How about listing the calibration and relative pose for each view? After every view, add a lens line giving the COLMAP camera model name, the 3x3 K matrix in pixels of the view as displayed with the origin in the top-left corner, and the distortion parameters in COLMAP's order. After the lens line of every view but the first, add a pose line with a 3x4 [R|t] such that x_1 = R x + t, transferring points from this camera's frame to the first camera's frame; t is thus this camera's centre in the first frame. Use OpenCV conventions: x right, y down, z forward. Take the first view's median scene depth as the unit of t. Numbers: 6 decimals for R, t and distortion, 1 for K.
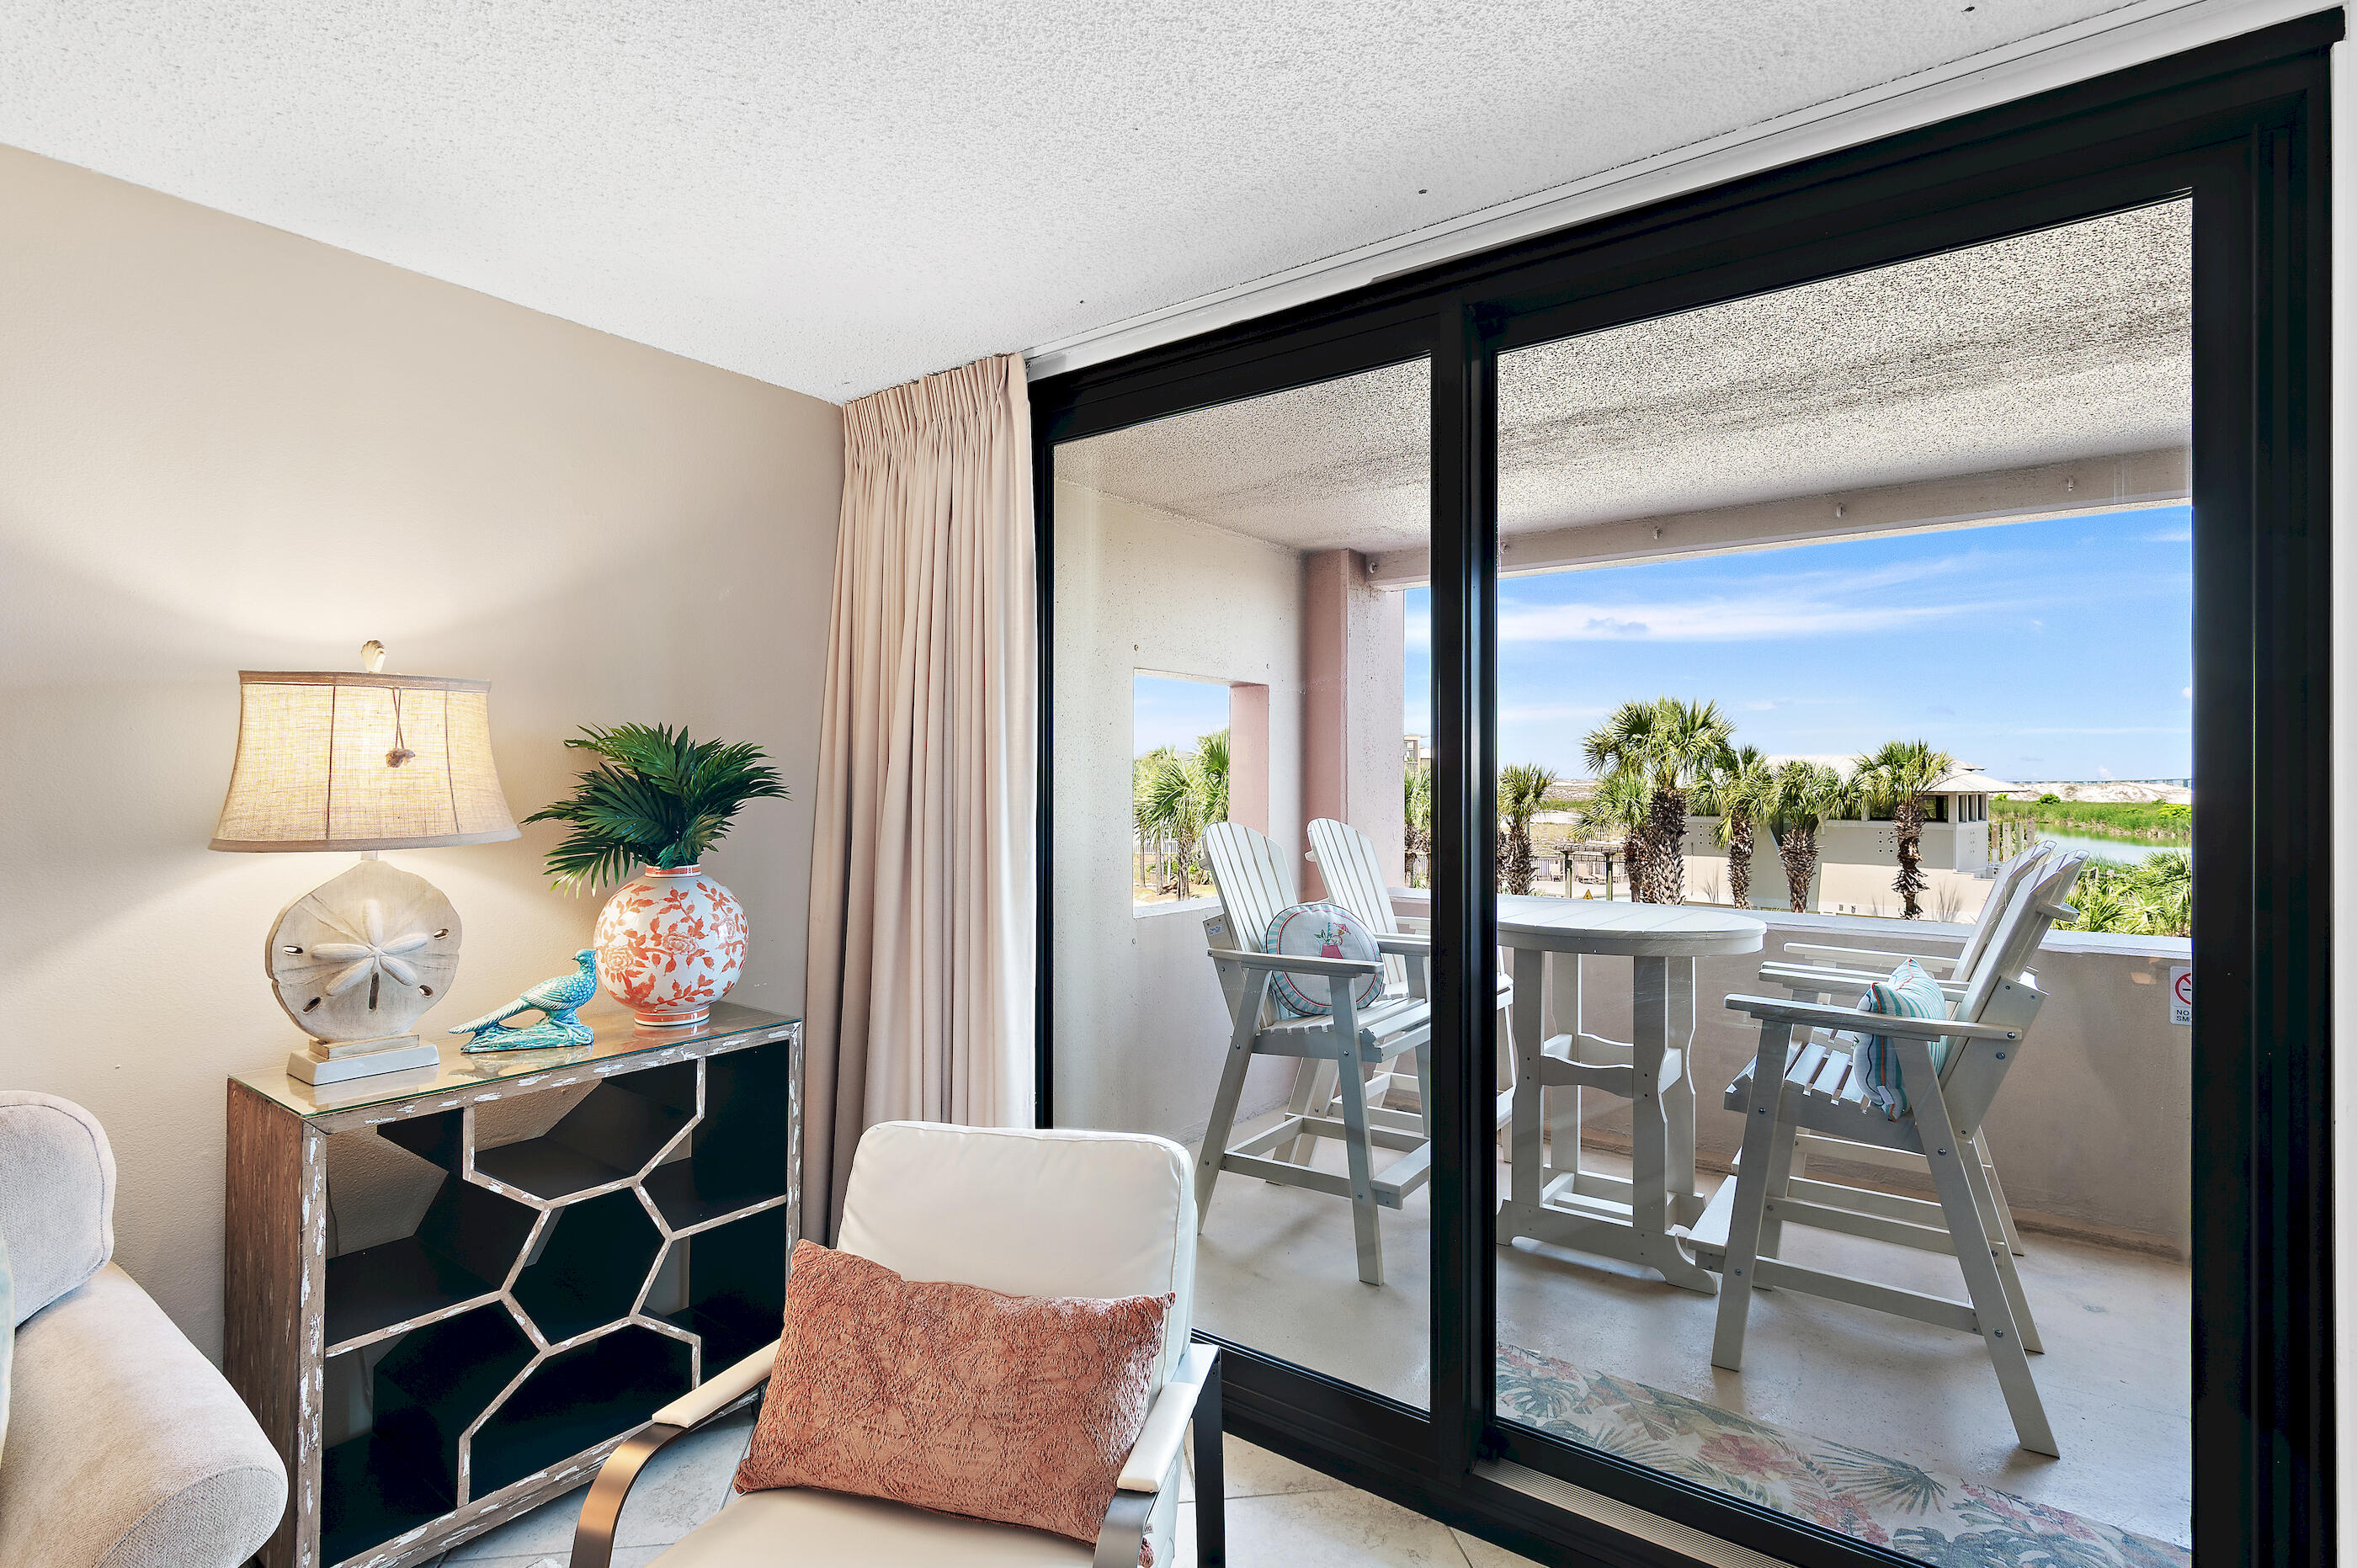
lens RADIAL K [[1172.9, 0, 1157.3], [0, 1172.9, 768.1], [0, 0, 1]] dist [0.005275, -0.000453]
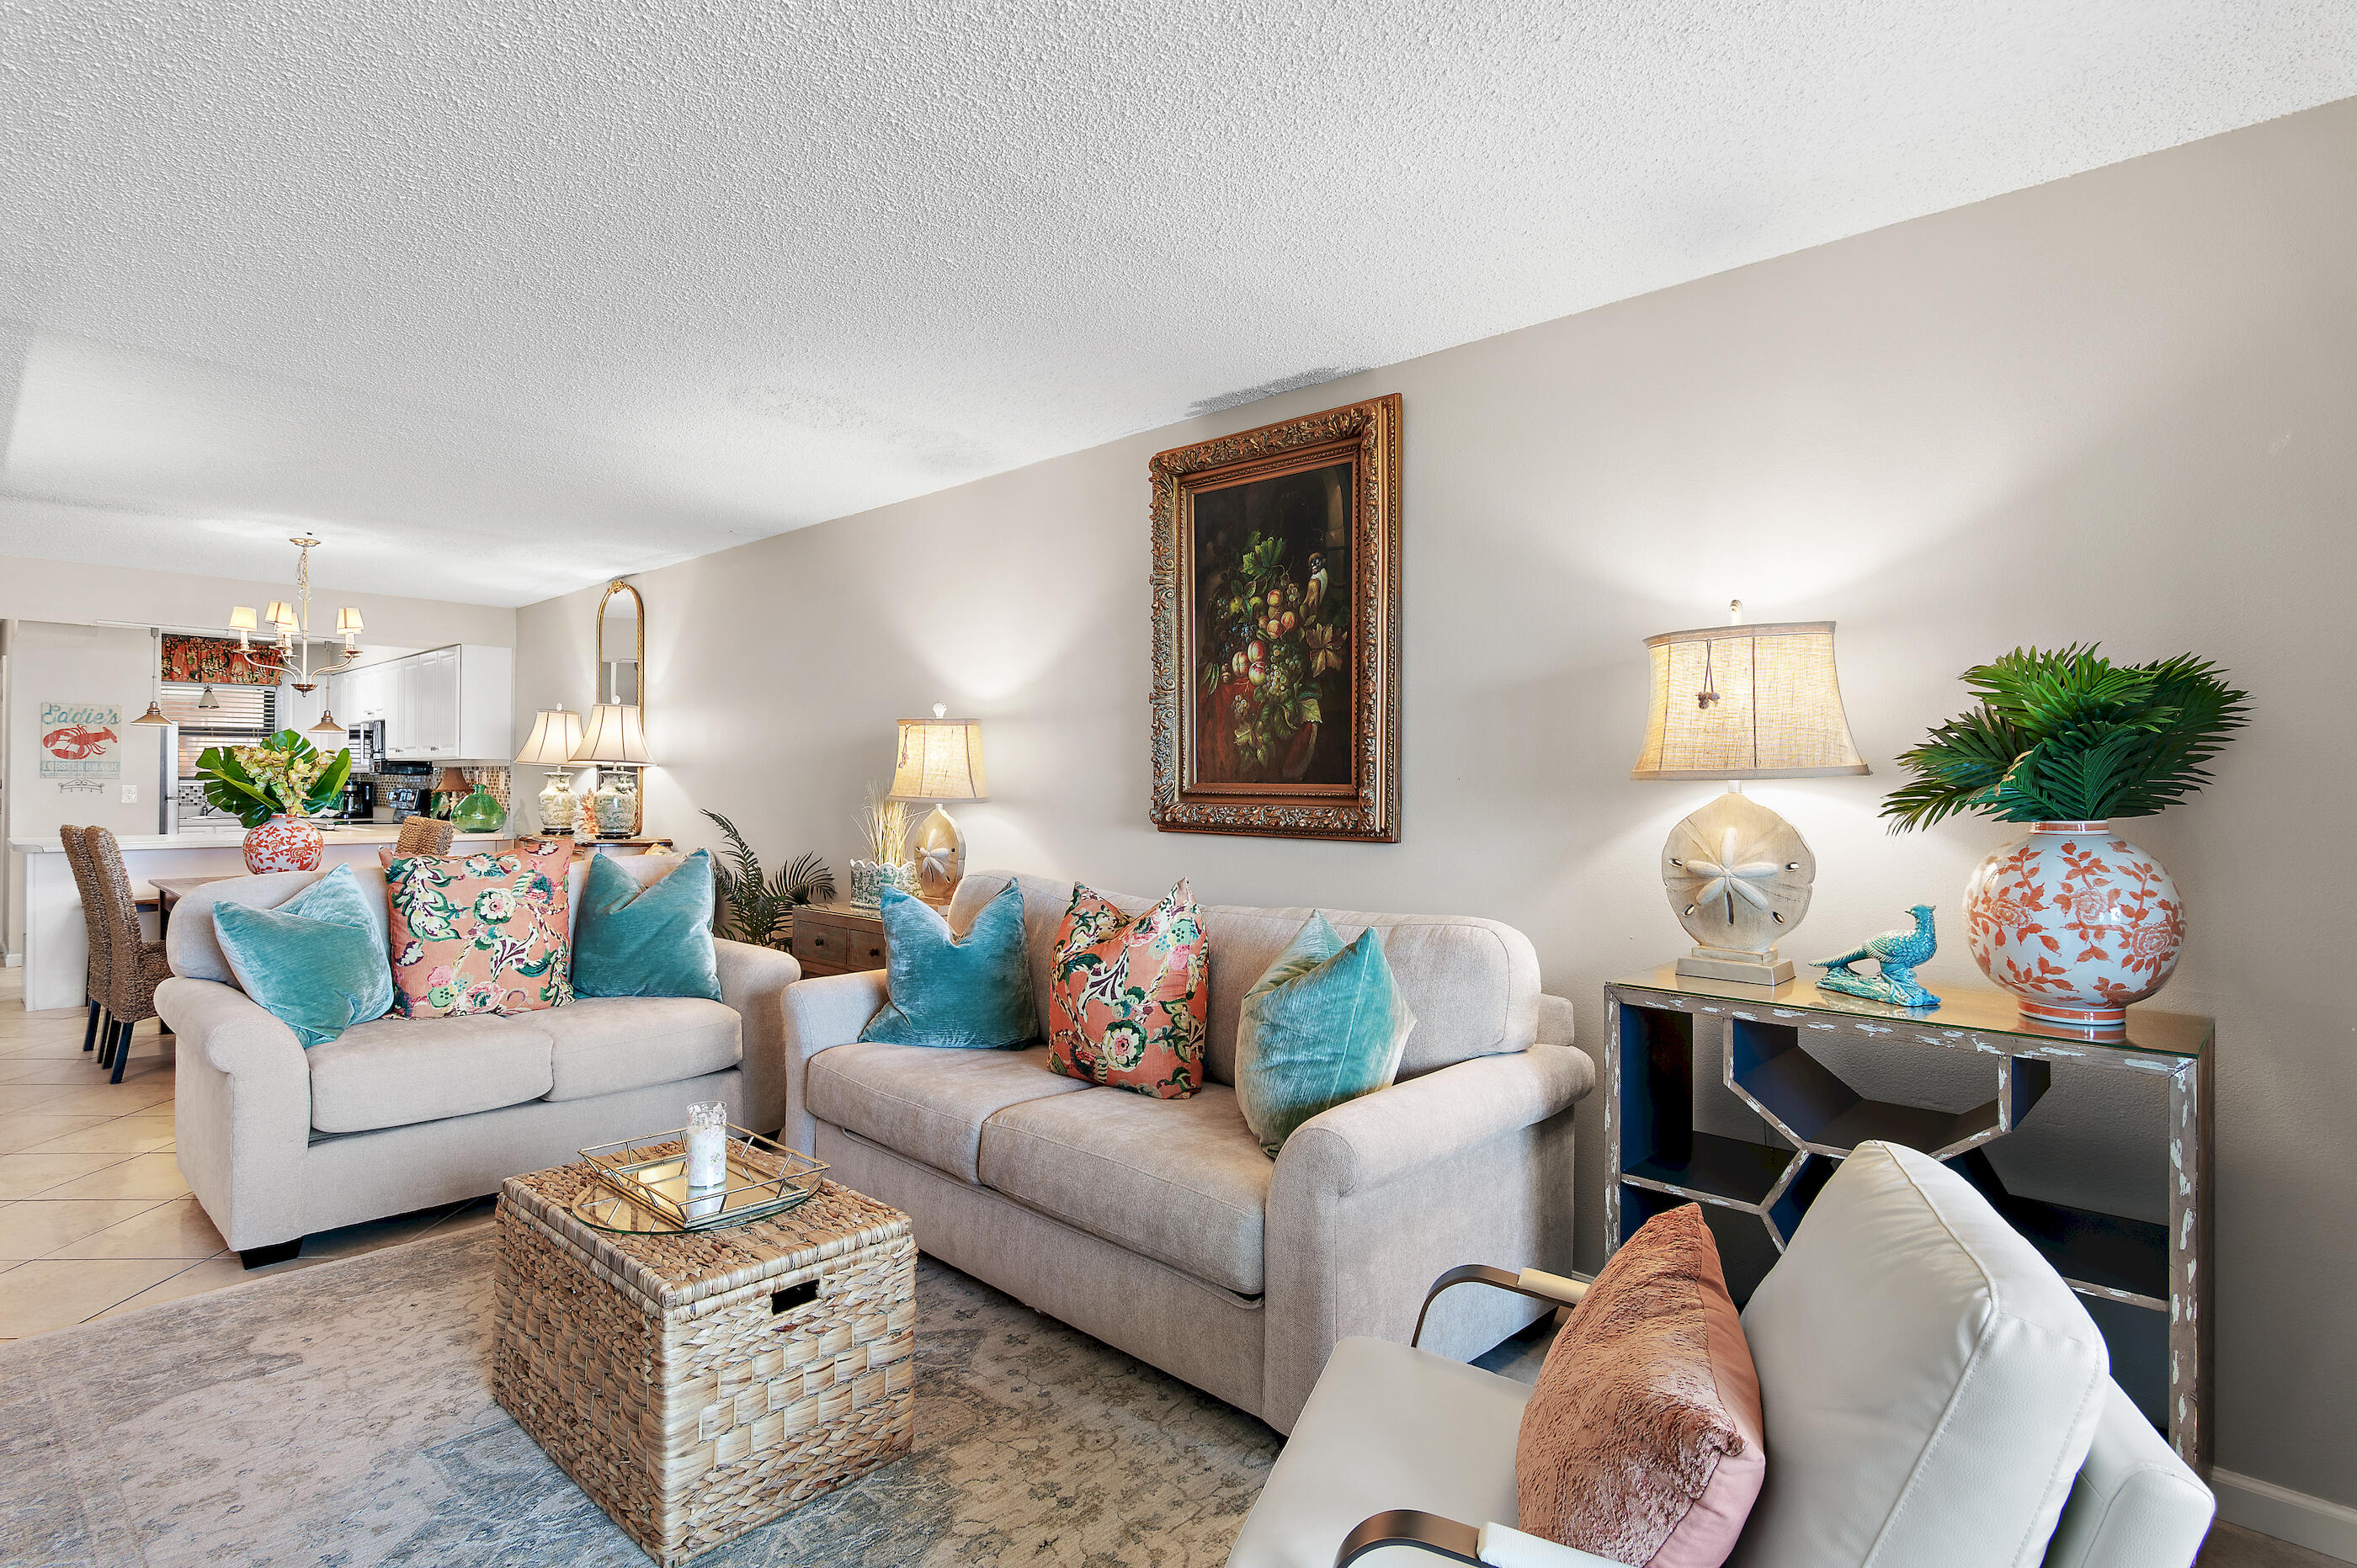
lens RADIAL K [[1208.6, 0, 1183.4], [0, 1208.6, 776.0], [0, 0, 1]] dist [0.004160, -0.000425]
pose [[-0.120998, -0.009487, -0.992607, 0.039939], [-0.000689, 0.999955, -0.009473, 0.005256], [0.992652, -0.000463, -0.120999, 0.044043]]
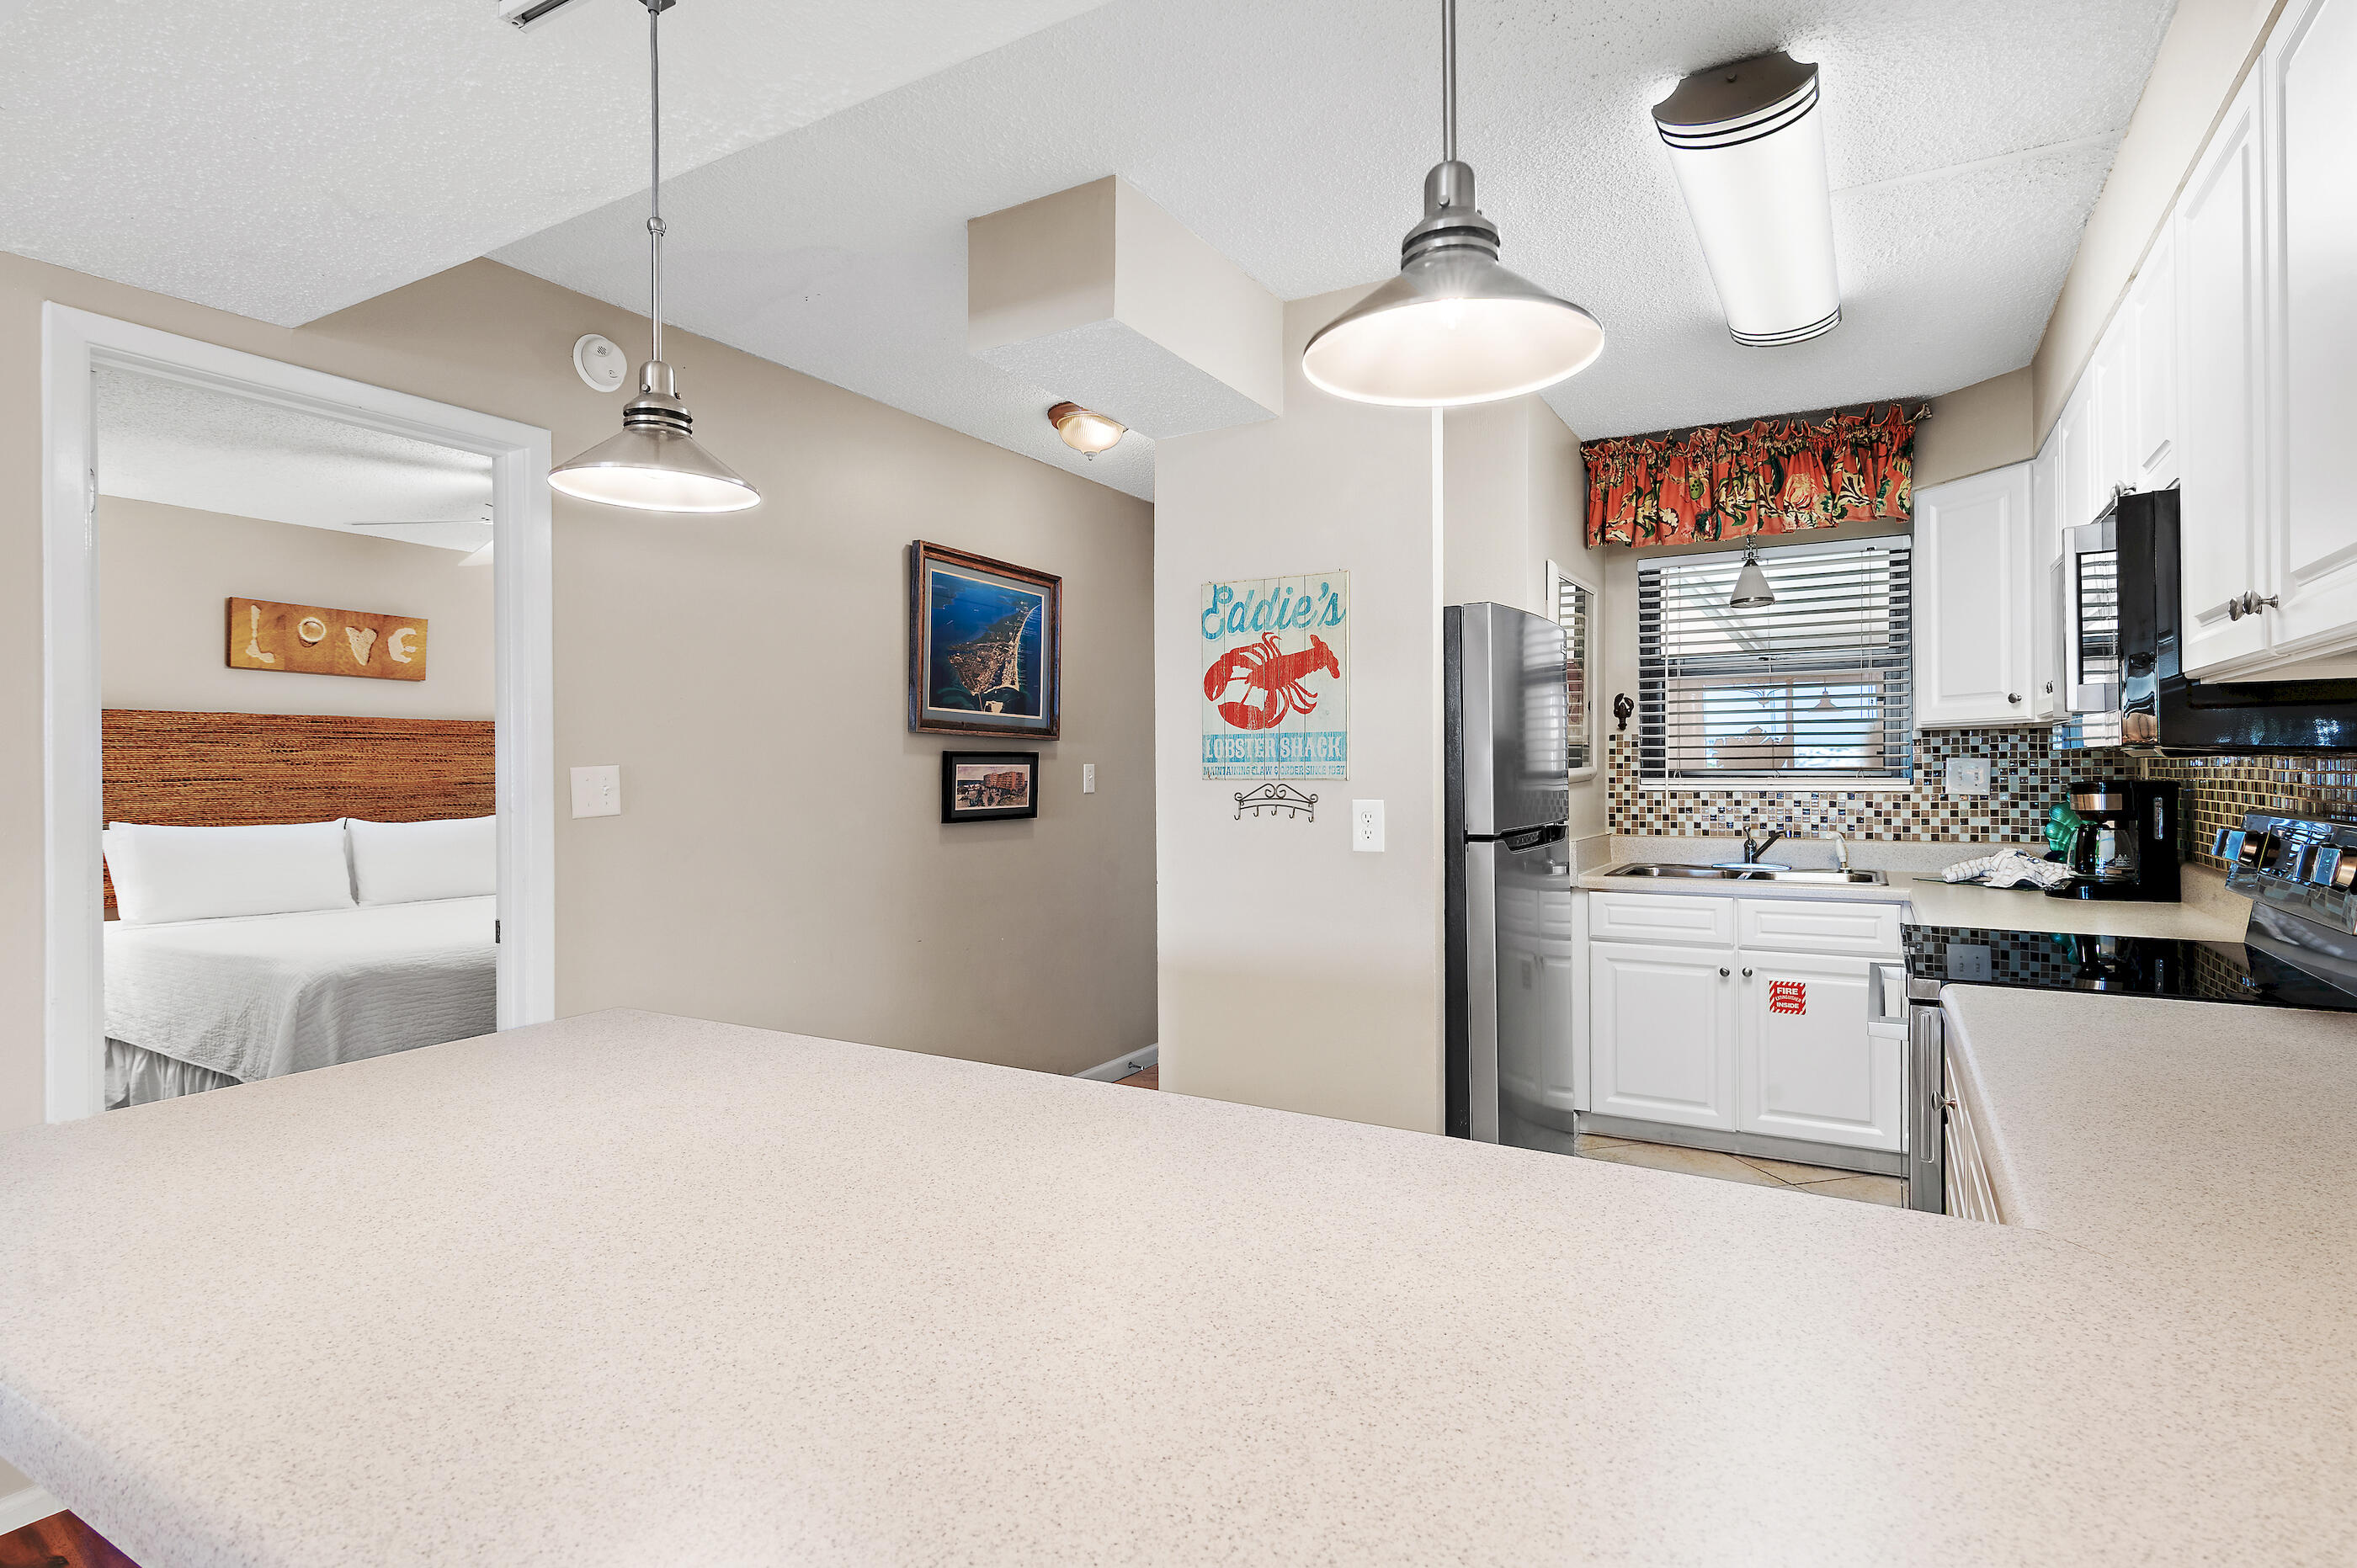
lens RADIAL K [[1172.9, 0, 1185.8], [0, 1172.9, 774.1], [0, 0, 1]] dist [0.005275, -0.000453]
pose [[-0.993006, 0.003262, -0.118020, -0.189273], [0.003621, 0.999989, -0.002820, 0.003038], [0.118010, -0.003227, -0.993007, -0.145974]]
